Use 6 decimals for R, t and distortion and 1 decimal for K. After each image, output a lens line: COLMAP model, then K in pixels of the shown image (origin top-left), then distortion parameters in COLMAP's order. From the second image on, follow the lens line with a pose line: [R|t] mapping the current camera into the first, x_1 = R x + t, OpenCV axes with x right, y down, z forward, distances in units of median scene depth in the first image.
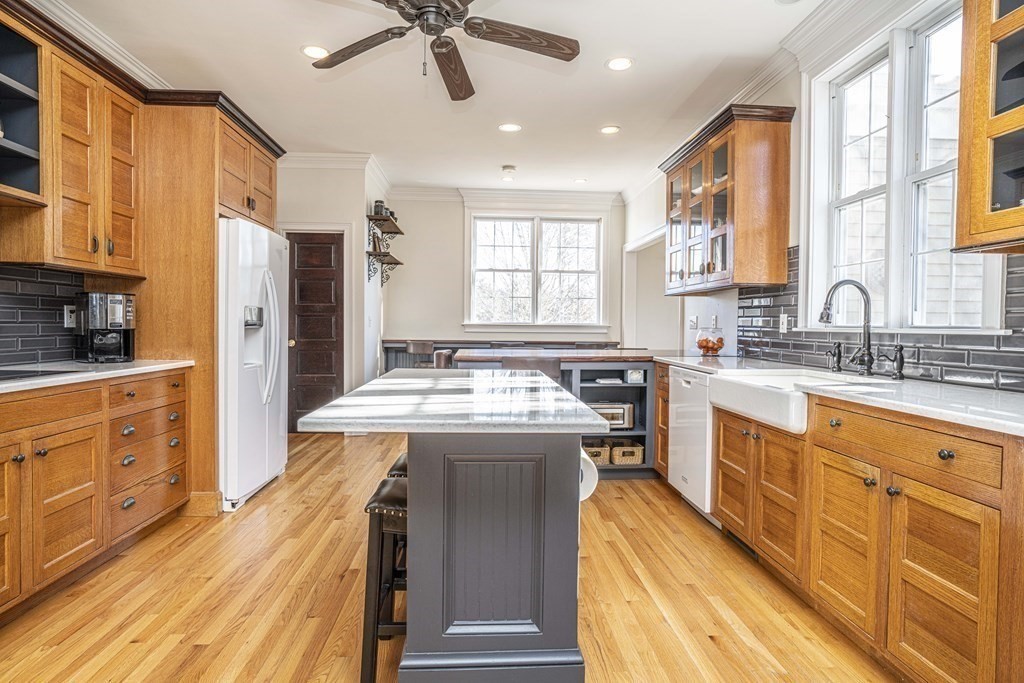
lens RADIAL K [[553.7, 0, 512.0], [0, 553.7, 341.5], [0, 0, 1]] dist [-0.053709, 0.034715]
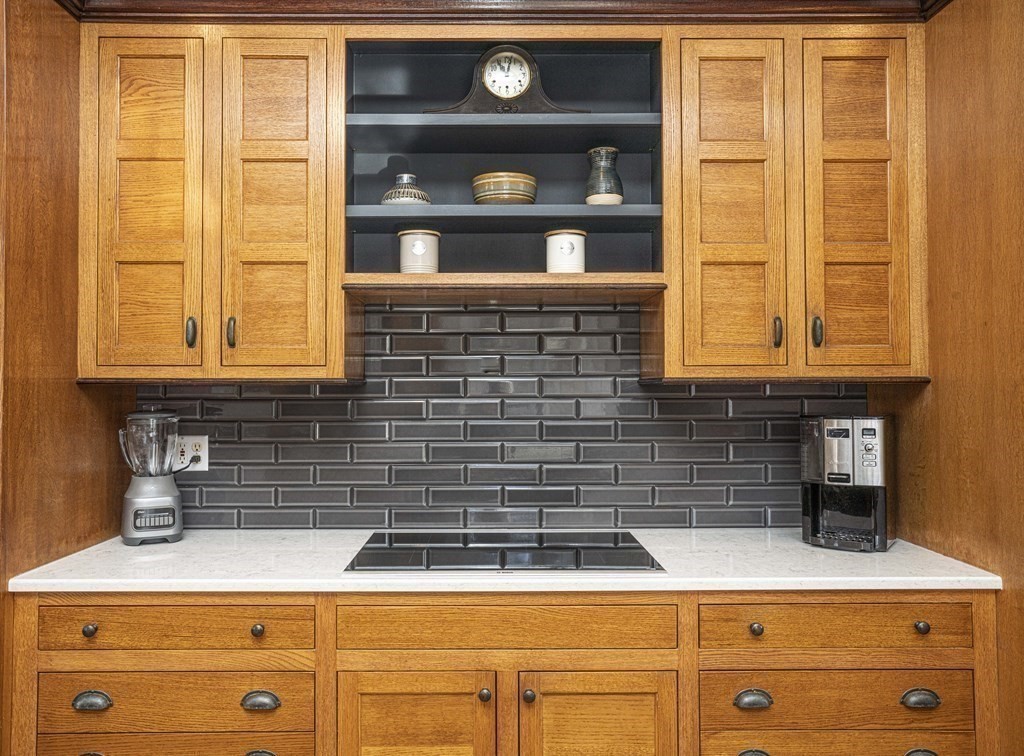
lens RADIAL K [[747.9, 0, 498.9], [0, 747.9, 376.6], [0, 0, 1]] dist [0.003233, 0.005311]
pose [[-0.054550, -0.029253, -0.998082, 0.005188], [-0.027271, 0.999242, -0.027796, -0.098169], [0.998139, 0.025703, -0.055306, 0.713938]]
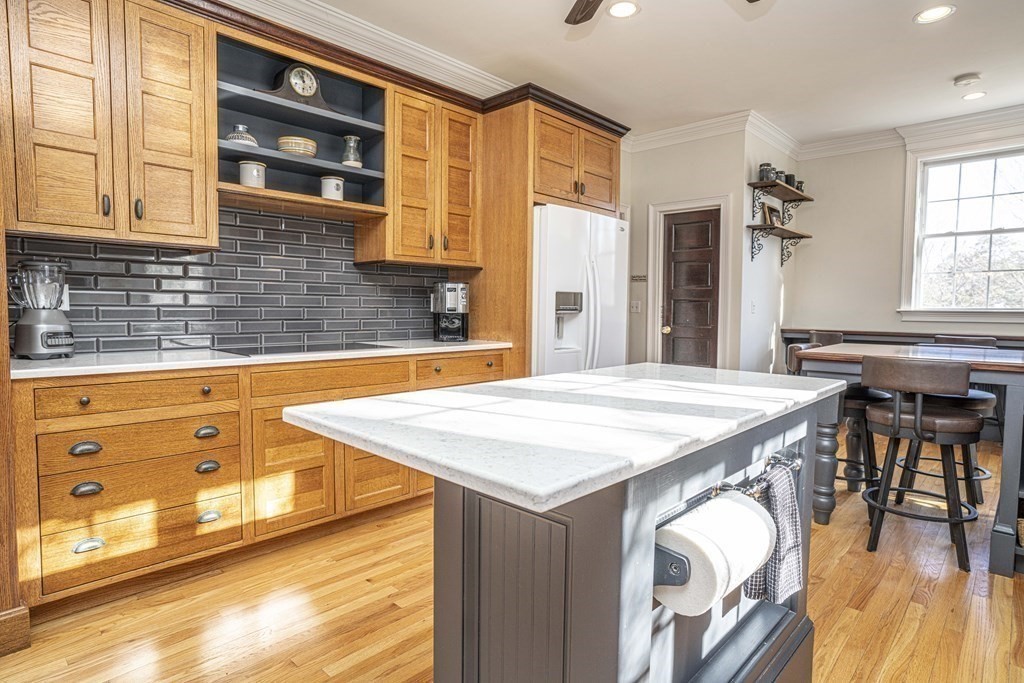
lens RADIAL K [[553.7, 0, 512.0], [0, 553.7, 341.5], [0, 0, 1]] dist [-0.053709, 0.034715]
pose [[0.678795, 0.040748, -0.733196, 0.237176], [-0.023575, 0.999154, 0.033703, -0.004978], [0.733949, -0.005592, 0.679181, 0.285235]]
